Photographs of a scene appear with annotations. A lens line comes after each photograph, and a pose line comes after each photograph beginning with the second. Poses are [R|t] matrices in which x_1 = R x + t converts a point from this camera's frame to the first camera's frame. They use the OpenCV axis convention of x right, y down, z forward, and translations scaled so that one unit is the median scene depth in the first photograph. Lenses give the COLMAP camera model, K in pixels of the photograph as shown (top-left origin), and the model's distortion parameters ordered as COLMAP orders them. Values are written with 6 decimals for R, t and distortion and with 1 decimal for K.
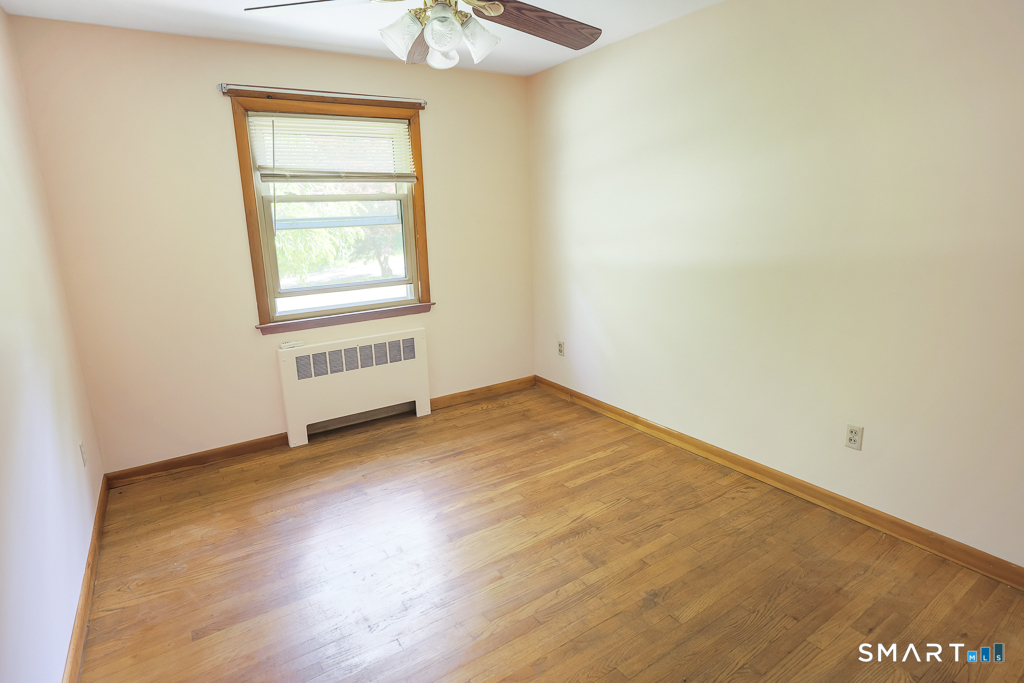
lens RADIAL K [[530.8, 0, 512.0], [0, 530.8, 341.5], [0, 0, 1]] dist [-0.026192, -0.000144]
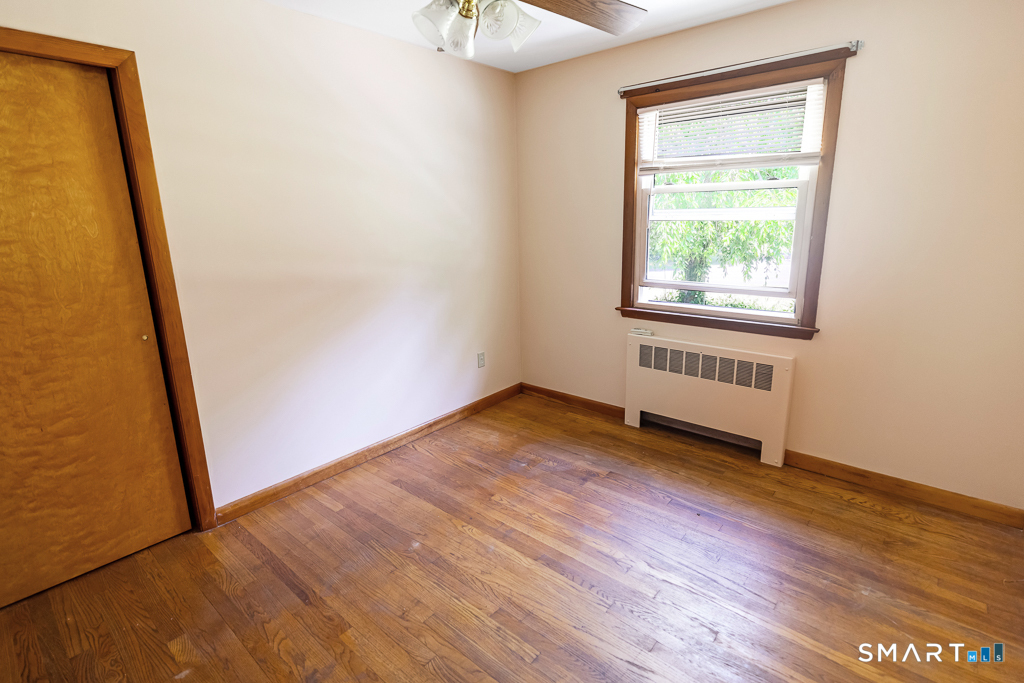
lens RADIAL K [[494.6, 0, 512.0], [0, 494.6, 341.5], [0, 0, 1]] dist [0.000950, 0.000299]
pose [[0.286142, 0.262980, -0.921393, 0.403375], [-0.217747, 0.954288, 0.204747, -0.116663], [0.933118, 0.142044, 0.330325, 0.420173]]
